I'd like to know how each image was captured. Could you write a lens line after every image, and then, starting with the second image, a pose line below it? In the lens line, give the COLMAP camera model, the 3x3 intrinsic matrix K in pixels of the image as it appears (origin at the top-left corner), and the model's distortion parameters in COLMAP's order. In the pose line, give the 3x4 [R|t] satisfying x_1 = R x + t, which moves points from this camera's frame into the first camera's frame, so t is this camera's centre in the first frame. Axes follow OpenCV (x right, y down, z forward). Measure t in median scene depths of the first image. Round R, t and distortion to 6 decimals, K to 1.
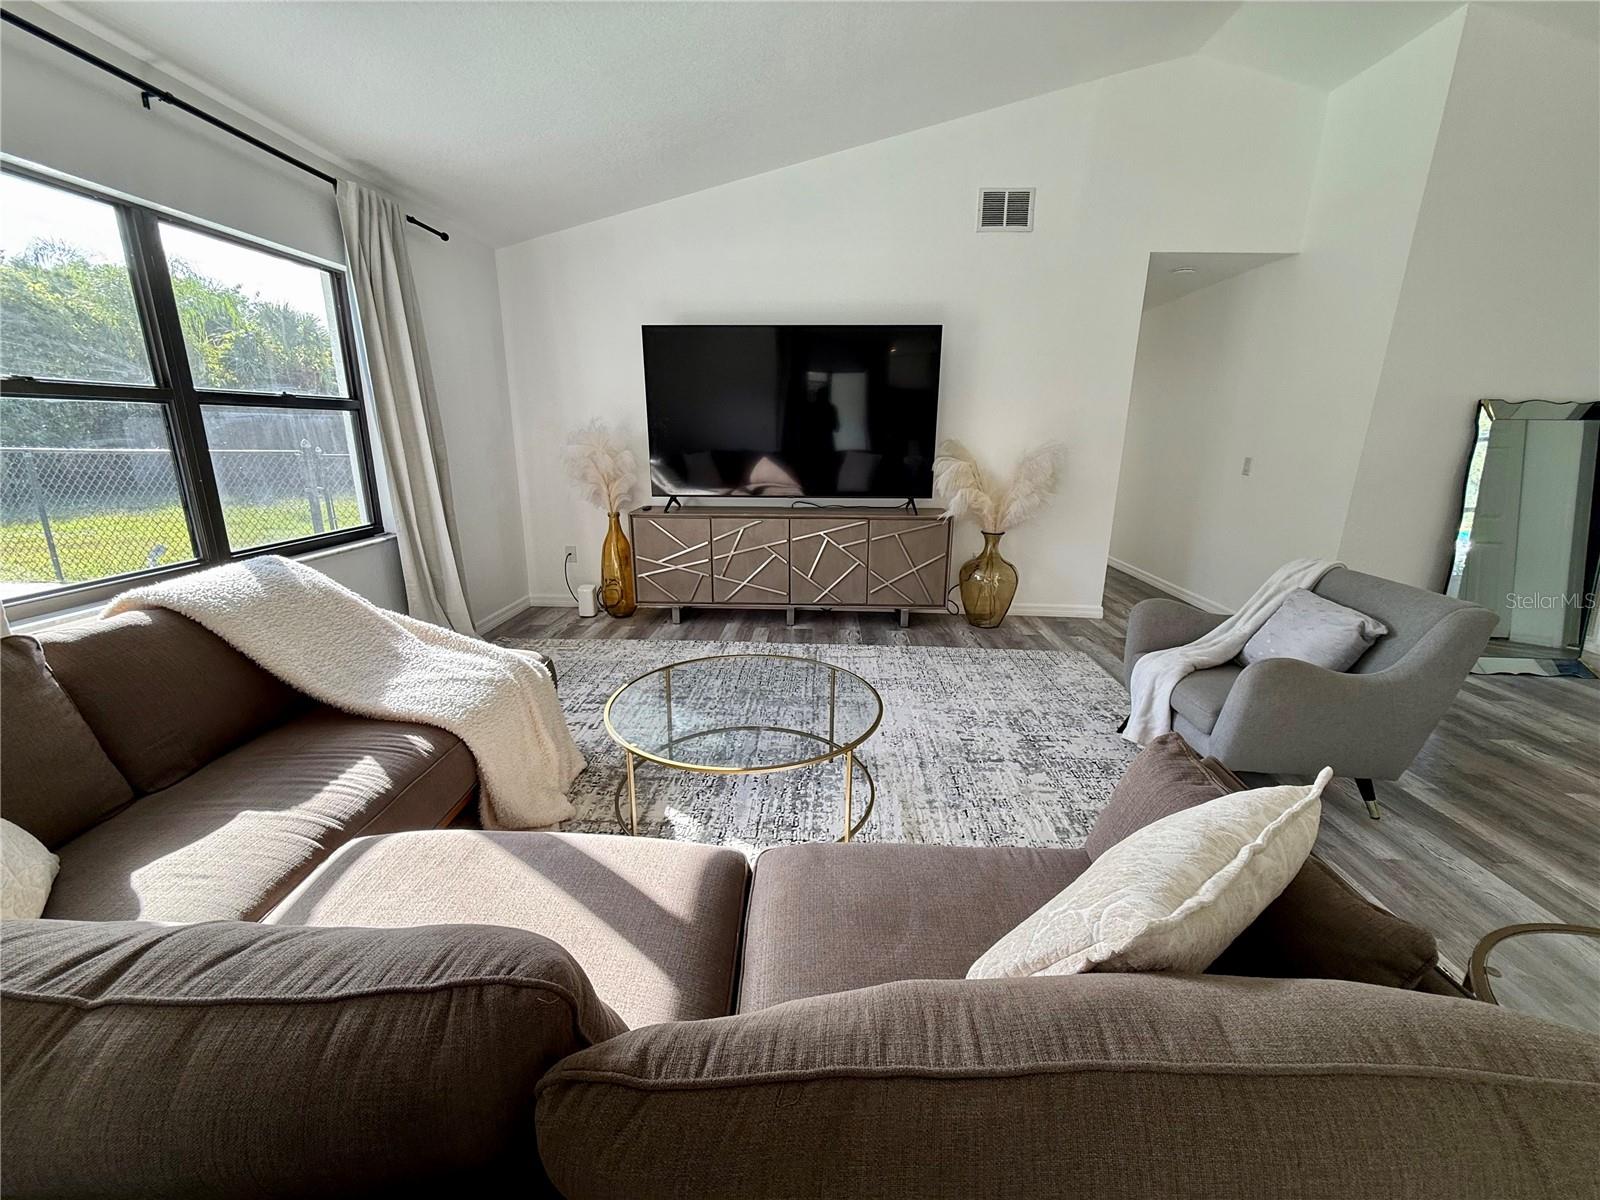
lens RADIAL K [[636.8, 0, 802.5], [0, 636.8, 601.1], [0, 0, 1]] dist [0.002185, 0.000214]
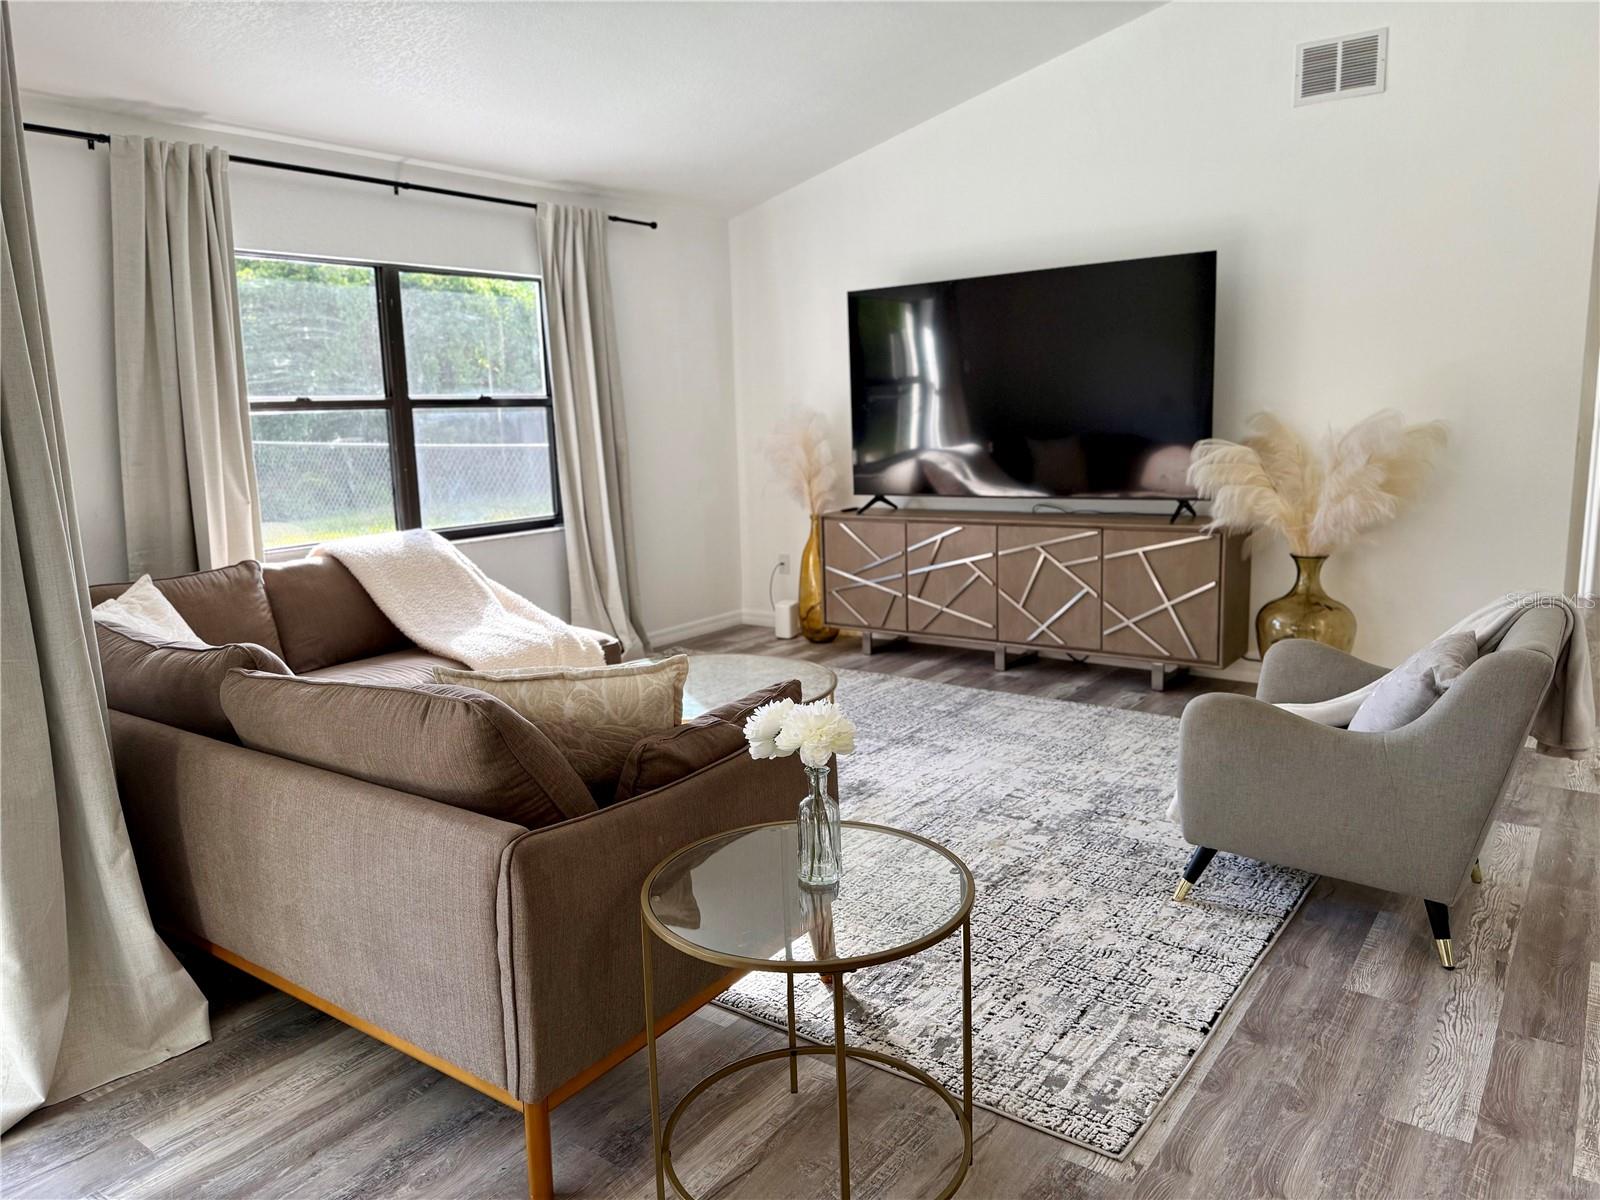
lens RADIAL K [[1121.1, 0, 797.7], [0, 1121.1, 601.2], [0, 0, 1]] dist [0.077880, -0.104066]
pose [[0.829793, 0.063311, -0.554469, 0.553408], [-0.109705, 0.992663, -0.050834, 0.054465], [0.547182, 0.103010, 0.830651, -0.227293]]
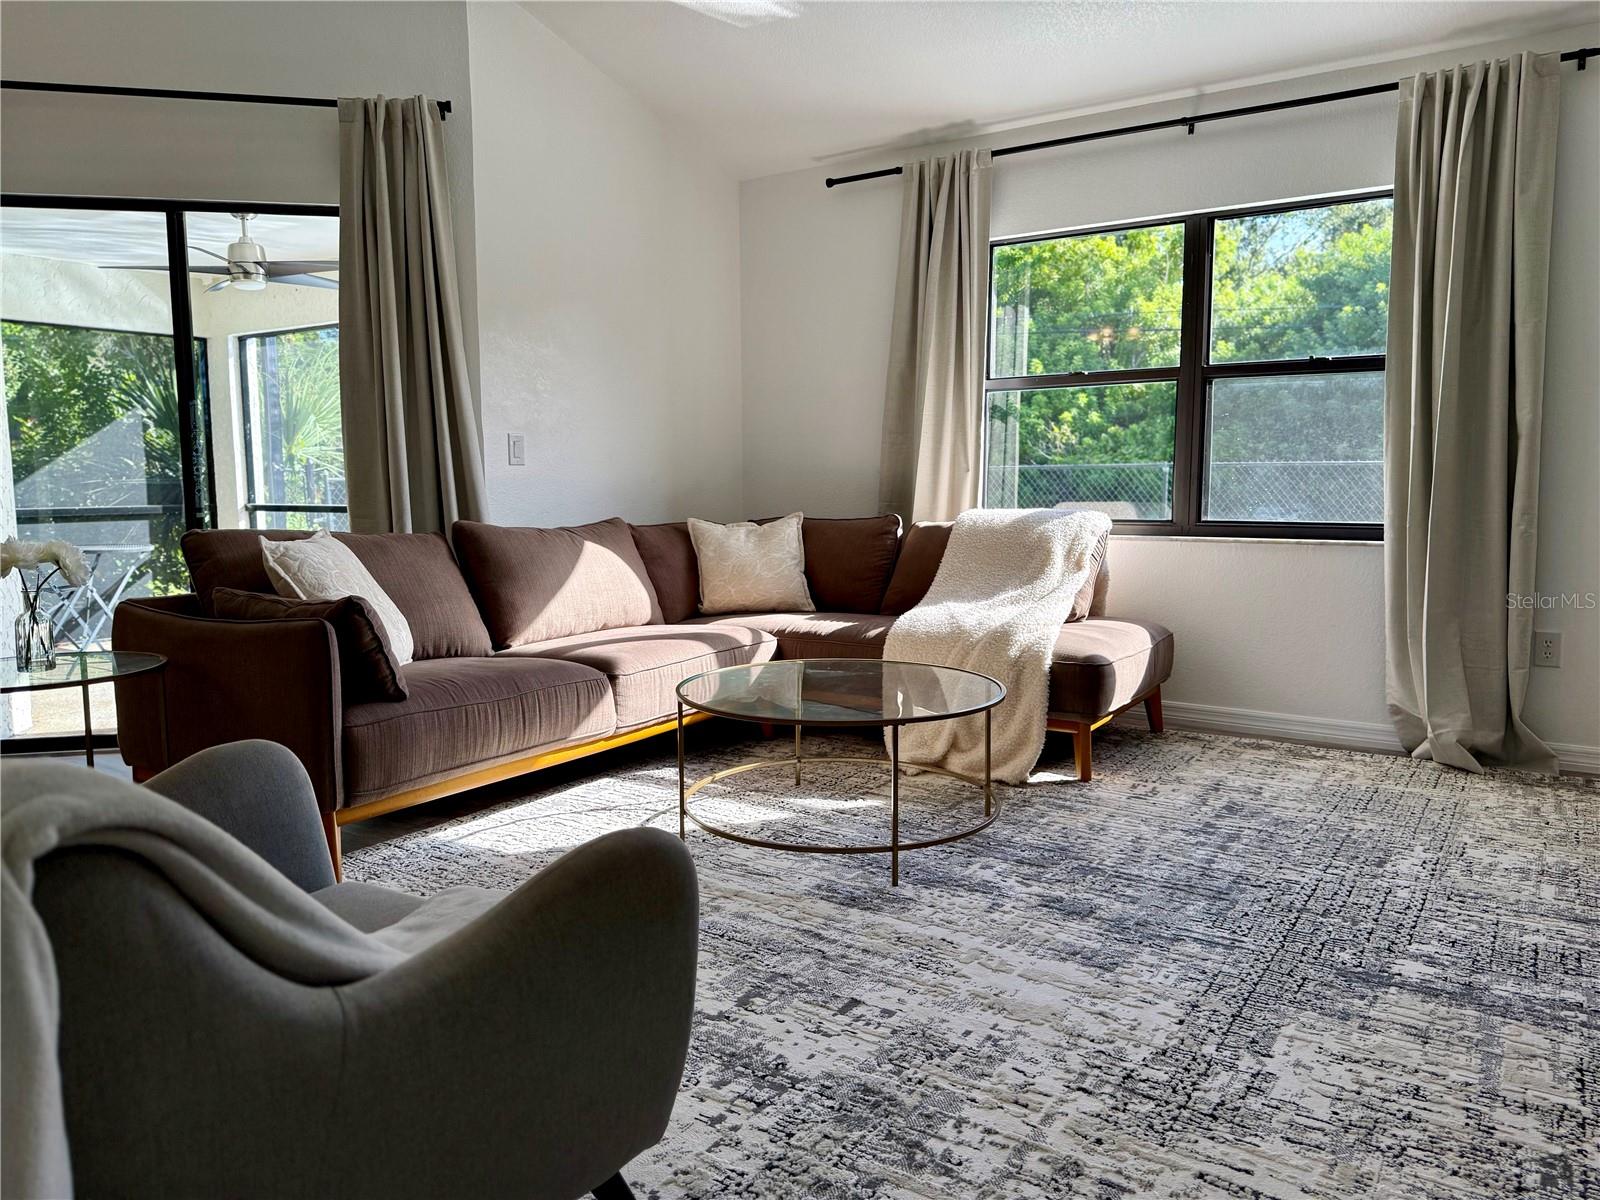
lens RADIAL K [[1133.0, 0, 781.2], [0, 1133.0, 604.1], [0, 0, 1]] dist [-0.004488, -0.003888]
pose [[-0.517988, 0.094838, -0.850114, 0.640835], [-0.223506, 0.944303, 0.241532, -0.153532], [0.825671, 0.315116, -0.467941, 0.862646]]
